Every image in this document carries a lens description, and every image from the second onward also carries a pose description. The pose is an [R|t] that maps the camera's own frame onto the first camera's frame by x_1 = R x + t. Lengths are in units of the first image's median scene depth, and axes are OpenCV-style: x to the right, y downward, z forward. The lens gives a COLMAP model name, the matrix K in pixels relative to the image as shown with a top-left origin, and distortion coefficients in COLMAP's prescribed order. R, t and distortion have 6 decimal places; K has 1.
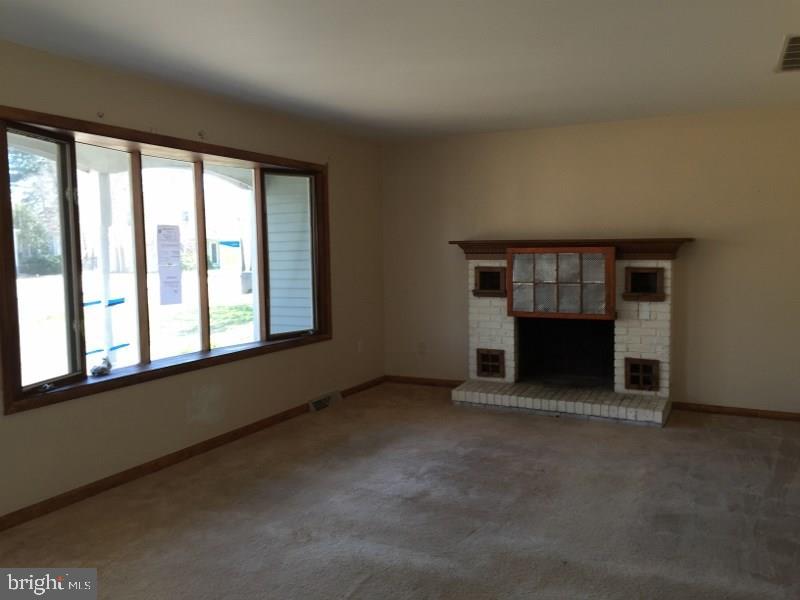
lens RADIAL K [[677.0, 0, 401.0], [0, 677.0, 294.4], [0, 0, 1]] dist [0.093527, -0.124723]
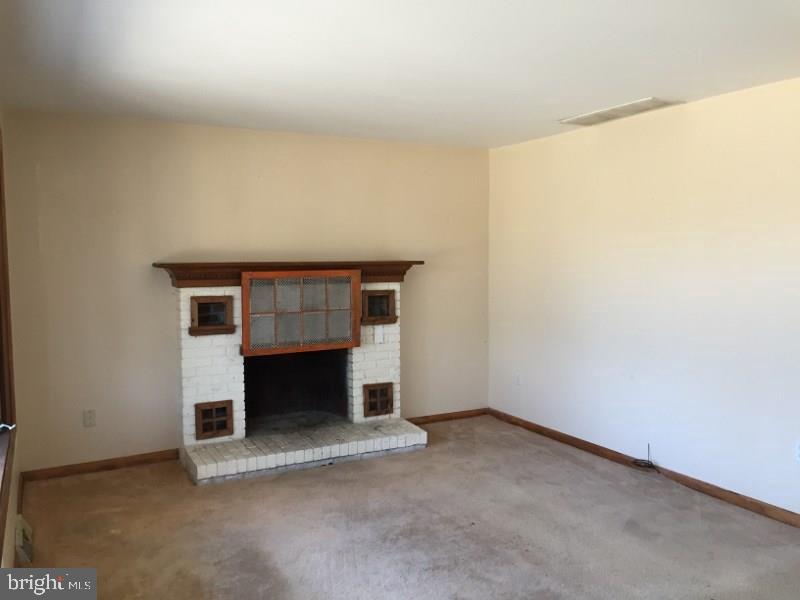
lens RADIAL K [[677.0, 0, 401.0], [0, 677.0, 294.4], [0, 0, 1]] dist [0.093527, -0.124723]
pose [[0.578028, -0.042902, 0.814888, -0.419303], [0.058517, 0.998225, 0.011046, -0.042350], [-0.813916, 0.041300, 0.579513, 0.407239]]
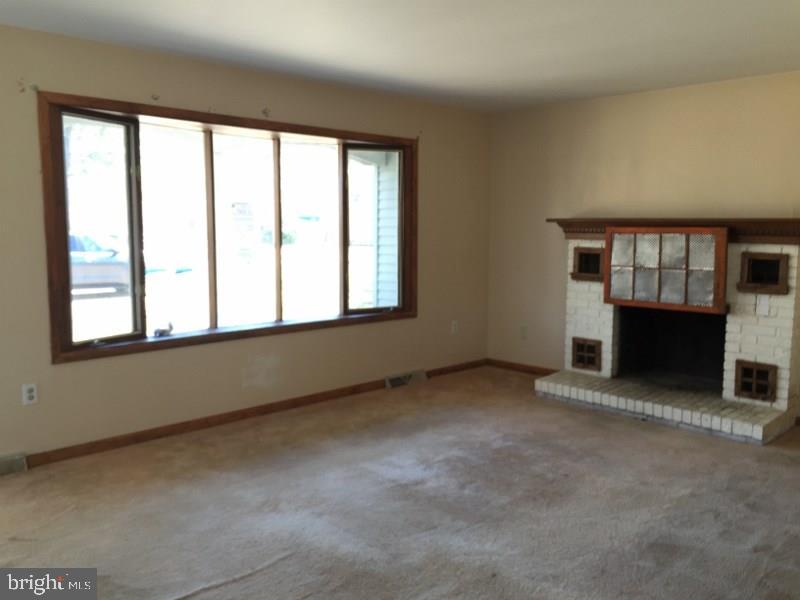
lens RADIAL K [[684.3, 0, 400.0], [0, 684.3, 300.0], [0, 0, 1]] dist [0.082613, -0.119228]
pose [[0.945858, 0.051125, -0.320529, 0.208650], [-0.037855, 0.998154, 0.047500, -0.005930], [0.322366, -0.032795, 0.946047, 0.056558]]
